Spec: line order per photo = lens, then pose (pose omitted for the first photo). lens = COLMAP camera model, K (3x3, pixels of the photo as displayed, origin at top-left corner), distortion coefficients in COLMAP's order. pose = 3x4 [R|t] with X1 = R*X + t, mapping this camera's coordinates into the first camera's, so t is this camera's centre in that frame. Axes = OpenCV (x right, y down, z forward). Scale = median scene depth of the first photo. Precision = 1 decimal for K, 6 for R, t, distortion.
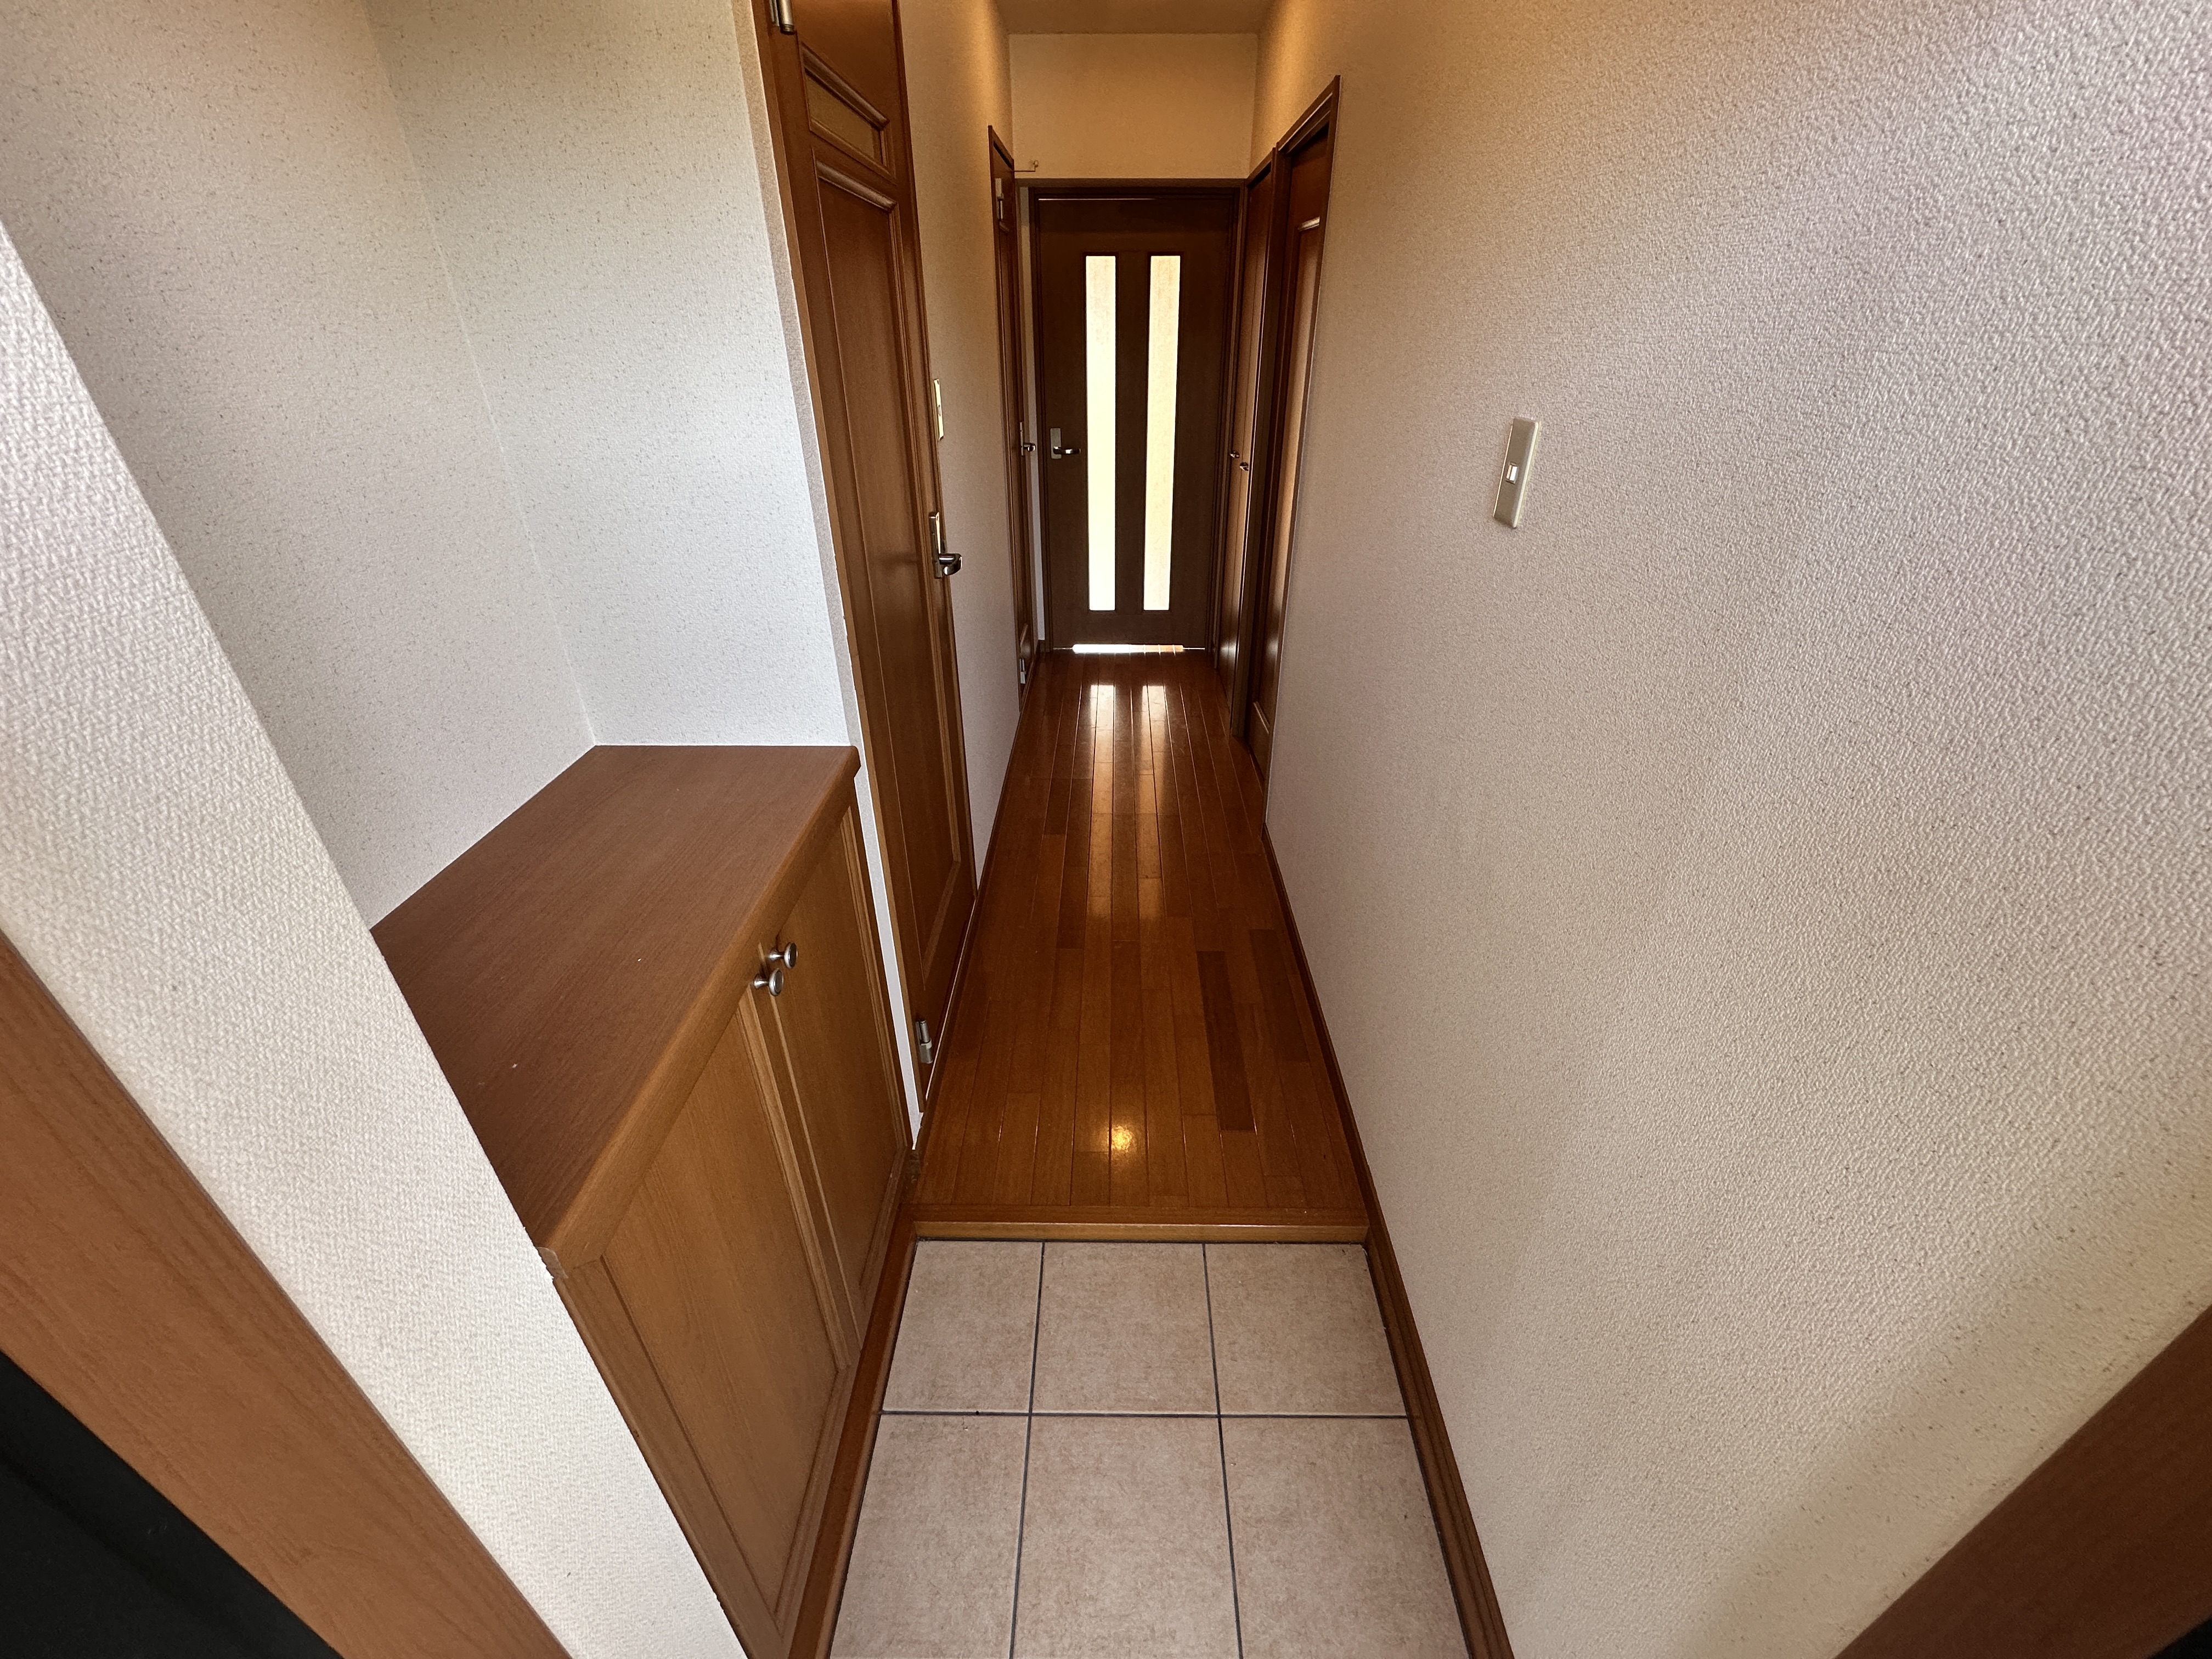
lens RADIAL K [[879.1, 0, 1111.8], [0, 879.1, 842.9], [0, 0, 1]] dist [-0.008185, -0.001304]
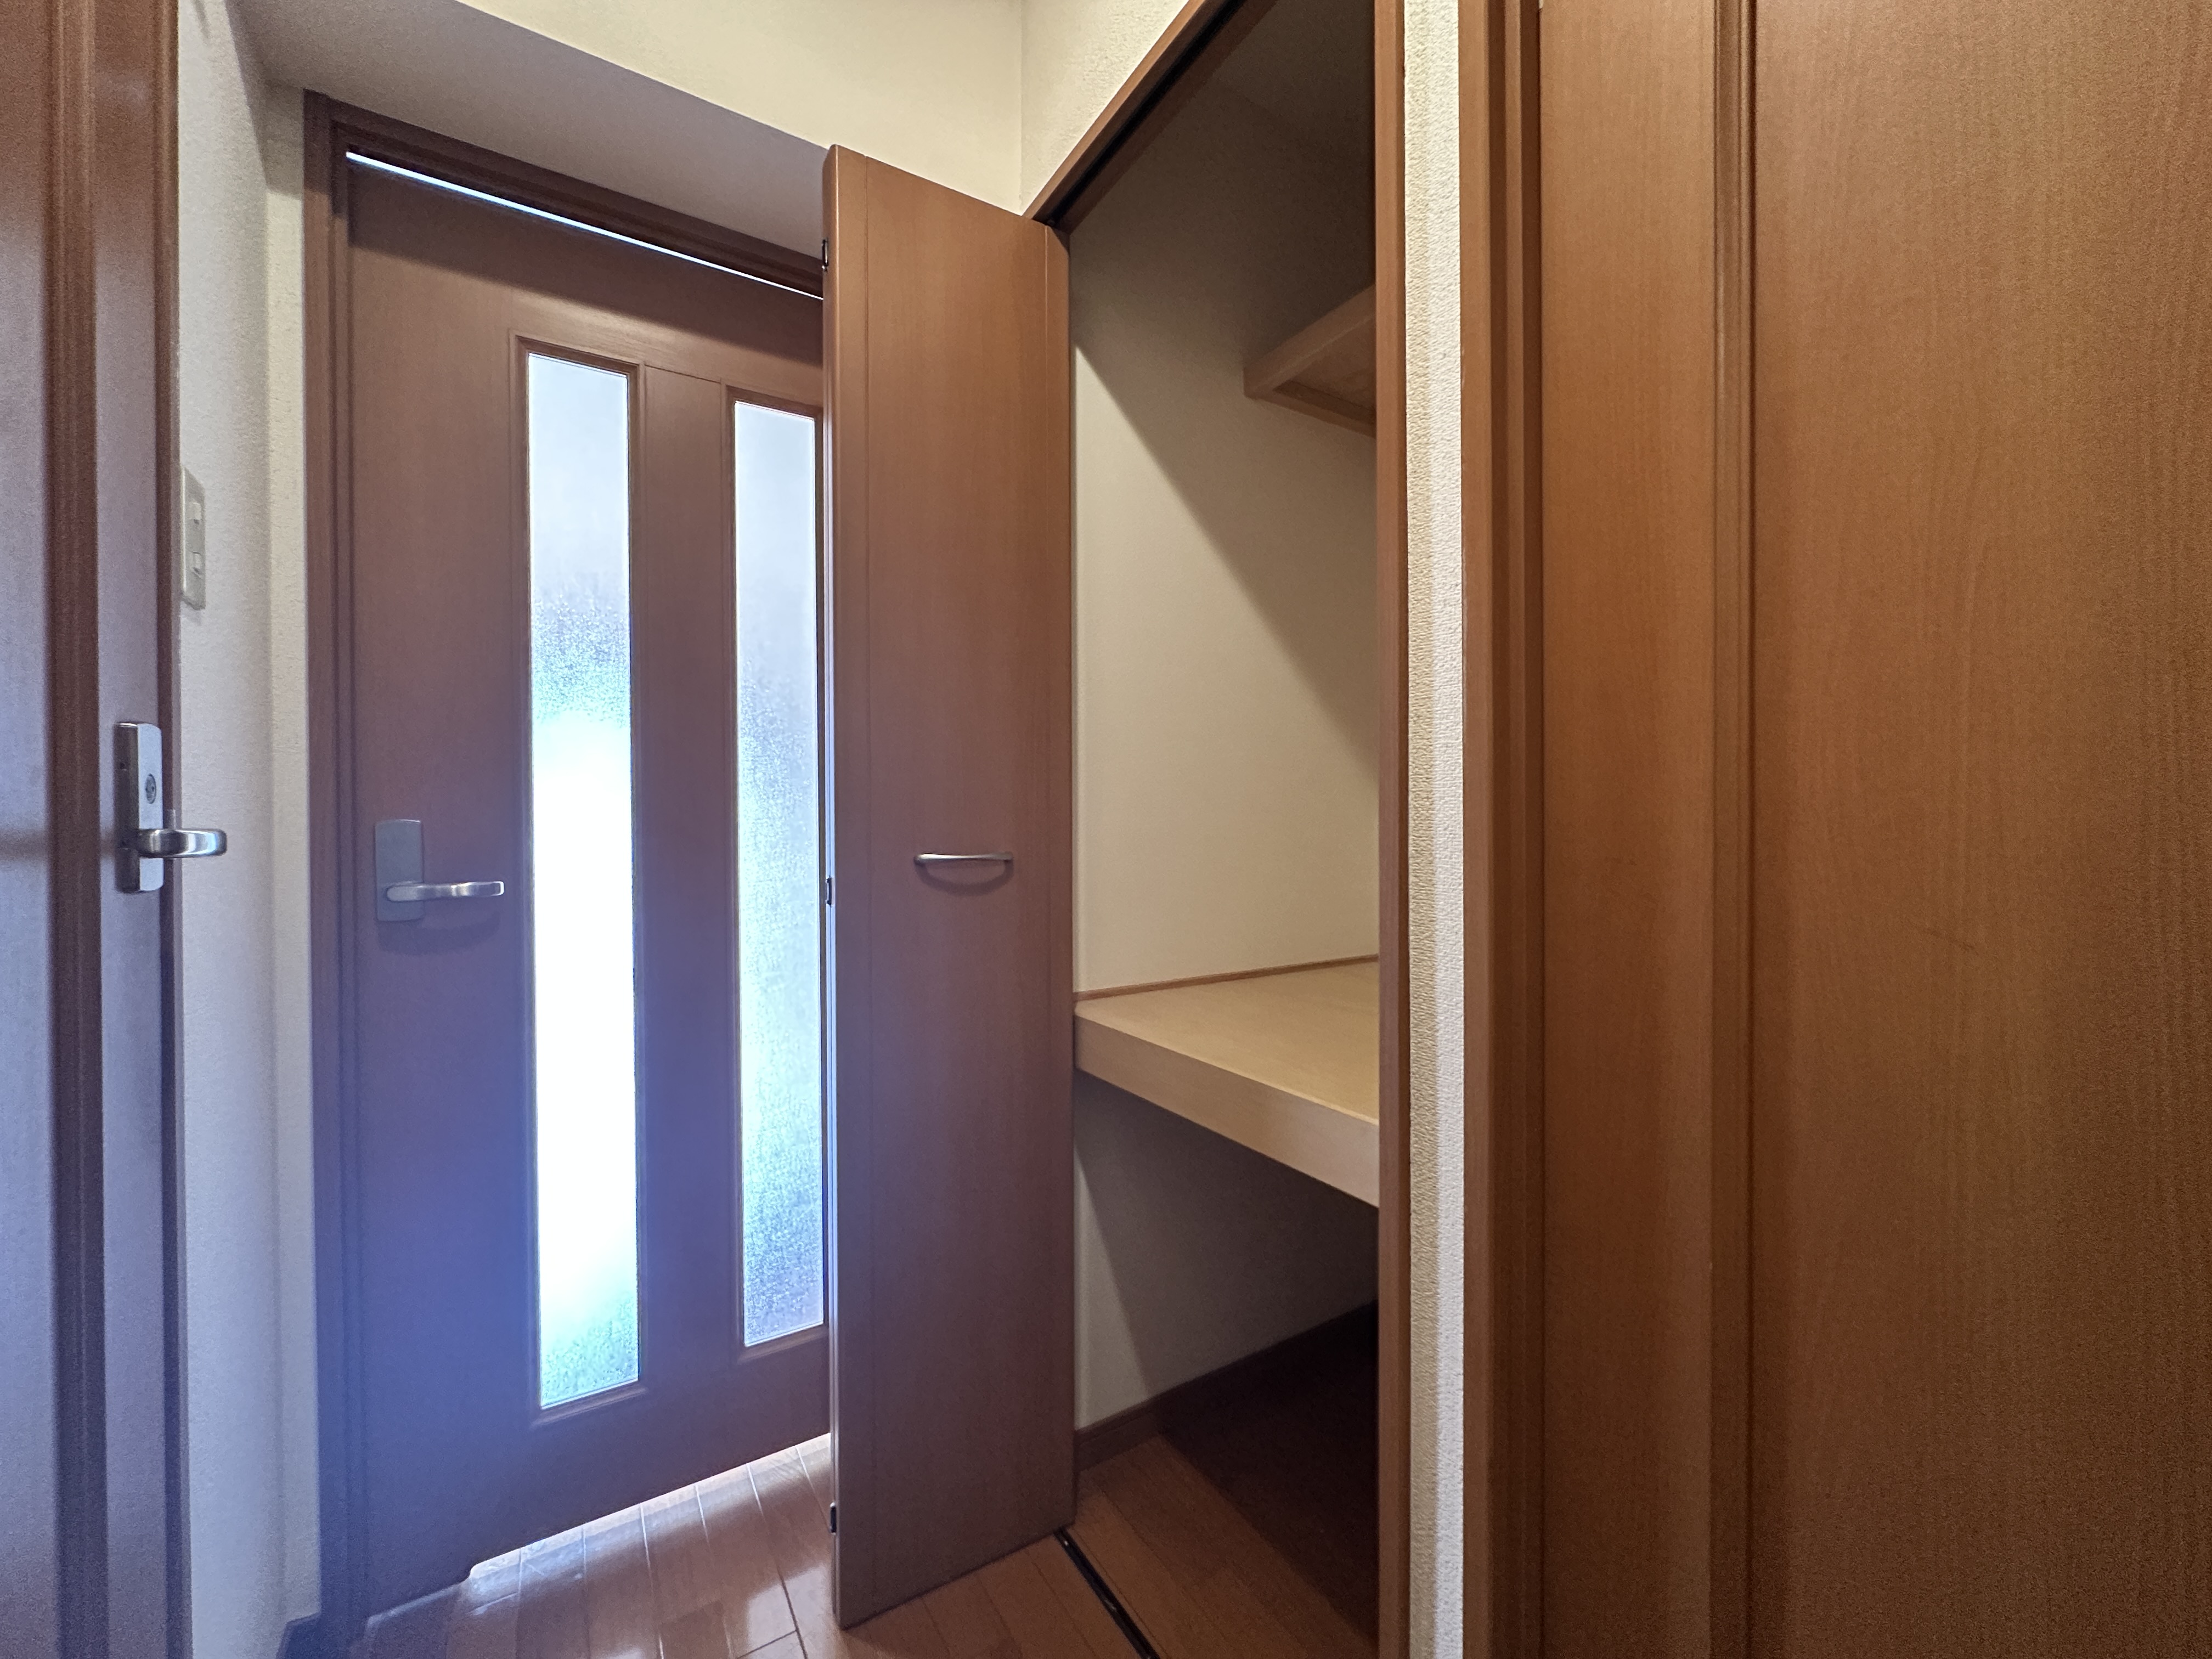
lens RADIAL K [[879.1, 0, 1113.9], [0, 879.1, 825.0], [0, 0, 1]] dist [-0.008185, -0.001304]
pose [[0.840311, -0.003634, 0.542093, -0.020527], [0.276010, 0.863530, -0.422060, -0.258484], [-0.466579, 0.504284, 0.726637, 0.622564]]
